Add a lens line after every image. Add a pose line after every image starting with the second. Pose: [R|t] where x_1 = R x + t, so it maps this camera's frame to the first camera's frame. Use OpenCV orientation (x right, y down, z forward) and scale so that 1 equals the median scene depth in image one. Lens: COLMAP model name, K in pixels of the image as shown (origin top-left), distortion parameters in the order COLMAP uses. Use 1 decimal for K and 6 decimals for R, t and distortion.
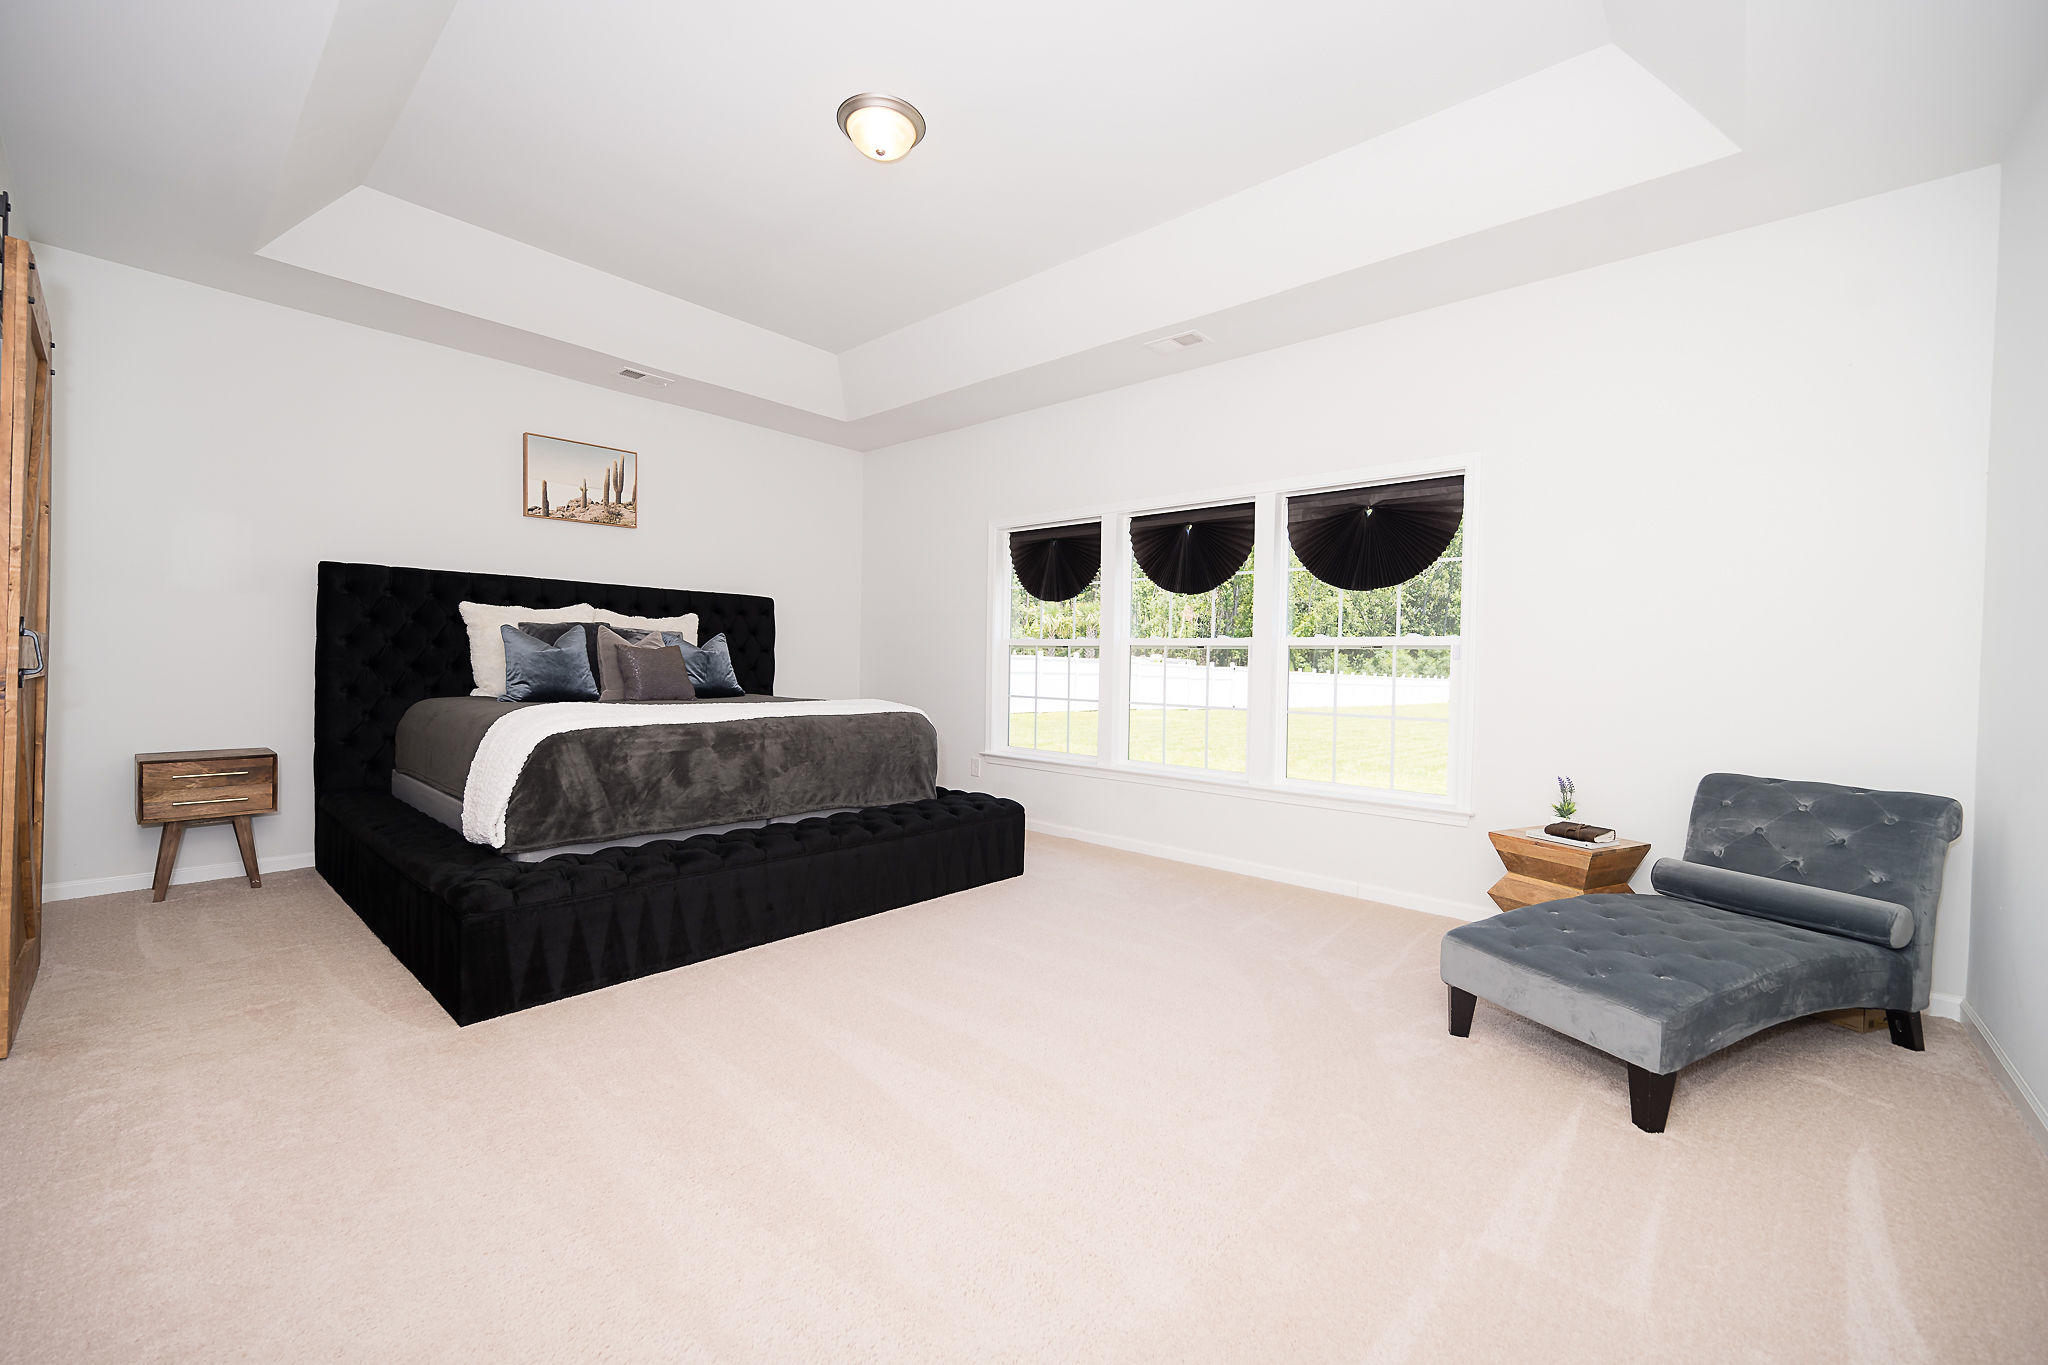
lens RADIAL K [[807.2, 0, 1022.7], [0, 807.2, 691.0], [0, 0, 1]] dist [-0.000624, -0.000241]
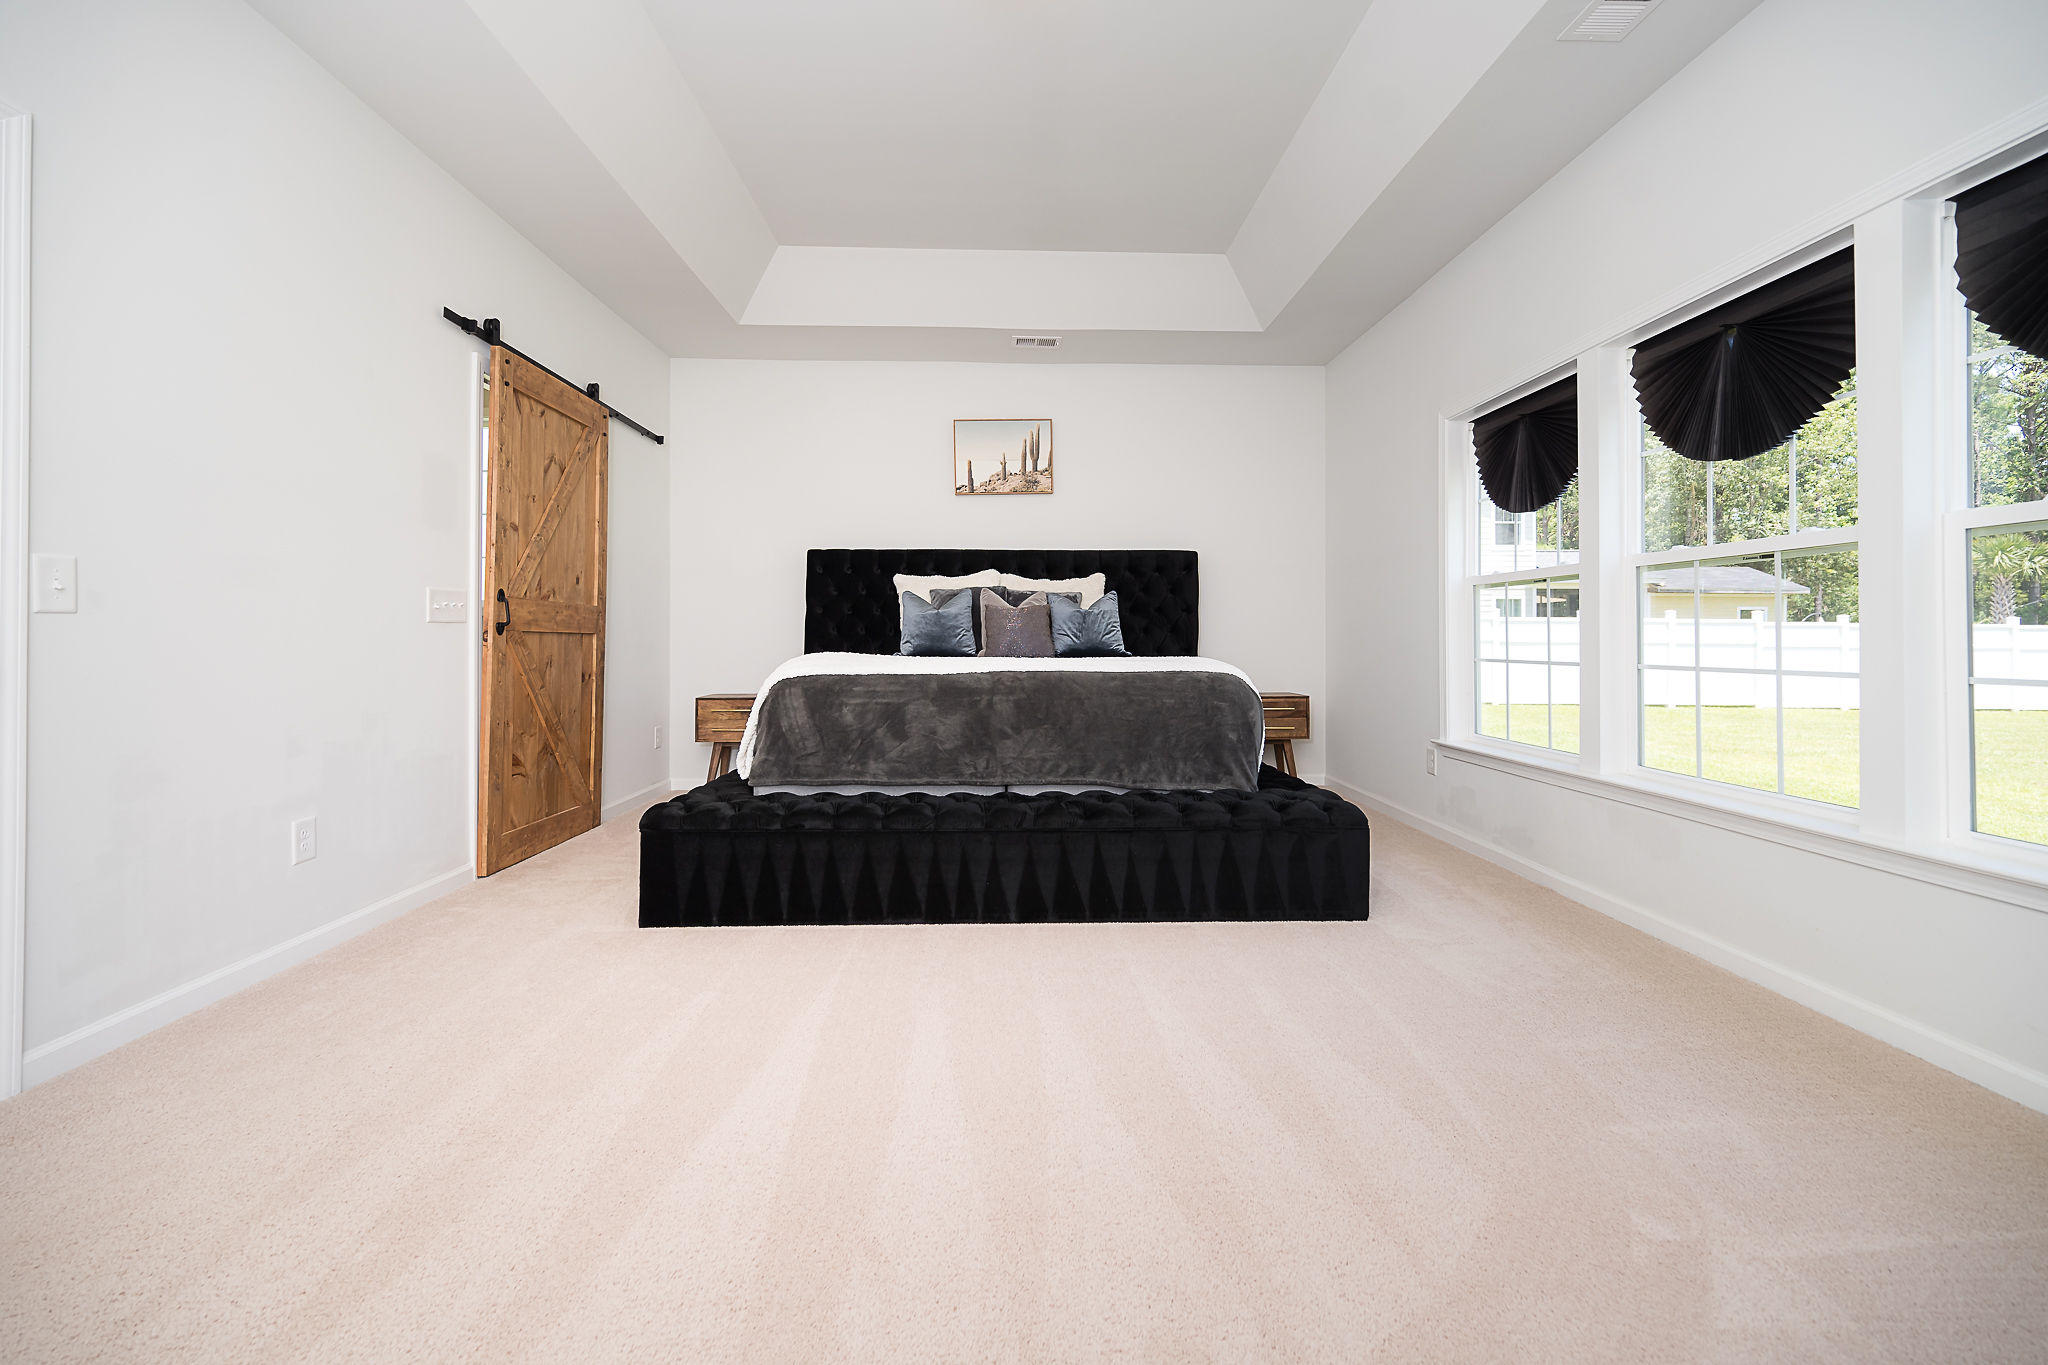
lens RADIAL K [[832.4, 0, 1025.5], [0, 832.4, 644.8], [0, 0, 1]] dist [0.000261, -0.000181]
pose [[0.691388, -0.016017, -0.722306, 0.322437], [-0.011608, 0.999379, -0.033272, 0.029981], [0.722391, 0.031388, 0.690772, 0.341352]]
